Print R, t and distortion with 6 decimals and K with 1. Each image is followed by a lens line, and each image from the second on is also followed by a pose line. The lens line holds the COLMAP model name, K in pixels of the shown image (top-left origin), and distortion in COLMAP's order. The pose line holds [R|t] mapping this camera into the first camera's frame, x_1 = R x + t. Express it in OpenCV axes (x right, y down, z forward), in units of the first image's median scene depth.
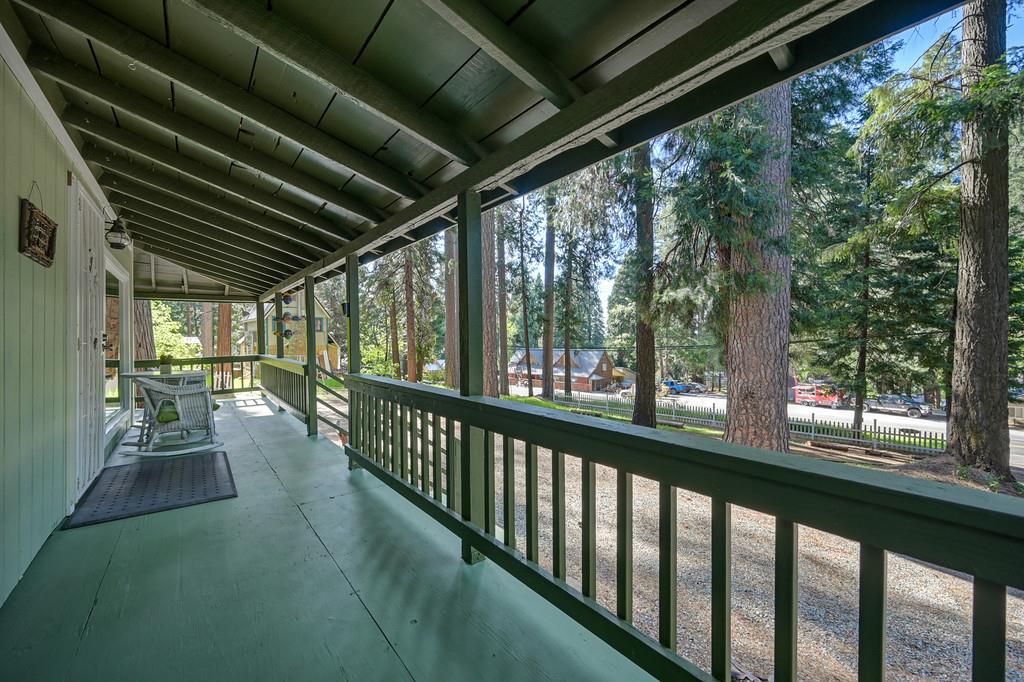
lens RADIAL K [[407.3, 0, 509.9], [0, 407.3, 343.1], [0, 0, 1]] dist [0.002112, 0.000060]
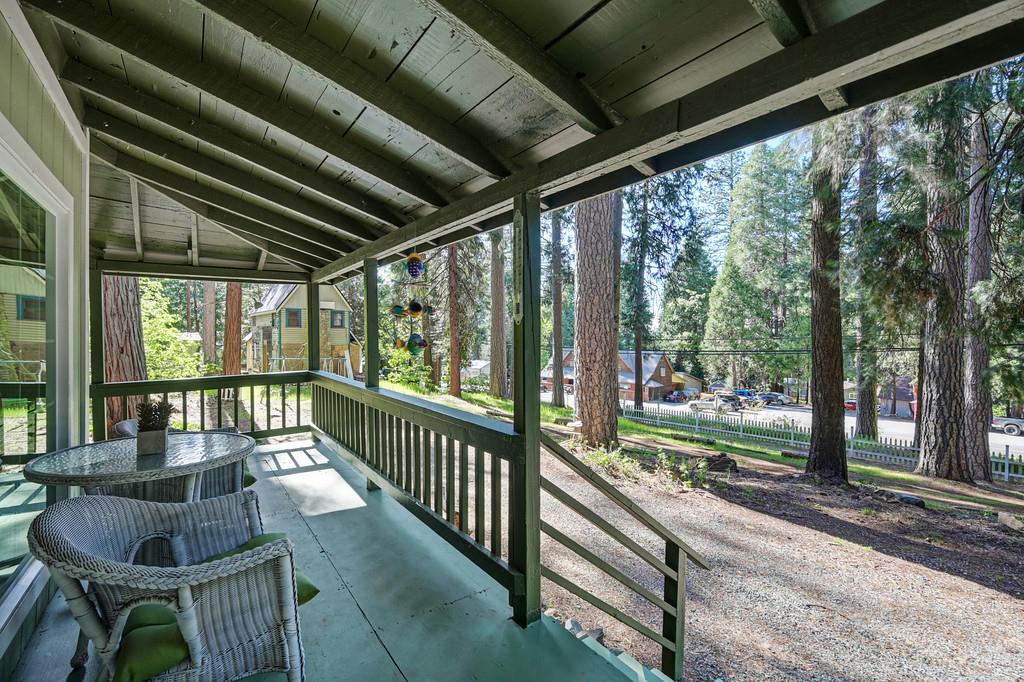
lens RADIAL K [[457.8, 0, 511.5], [0, 457.8, 339.2], [0, 0, 1]] dist [0.003034, 0.000378]
pose [[0.998673, 0.009890, -0.050542, -0.065513], [-0.010106, 0.999941, -0.004016, -0.004199], [0.050499, 0.004522, 0.998714, 0.078892]]
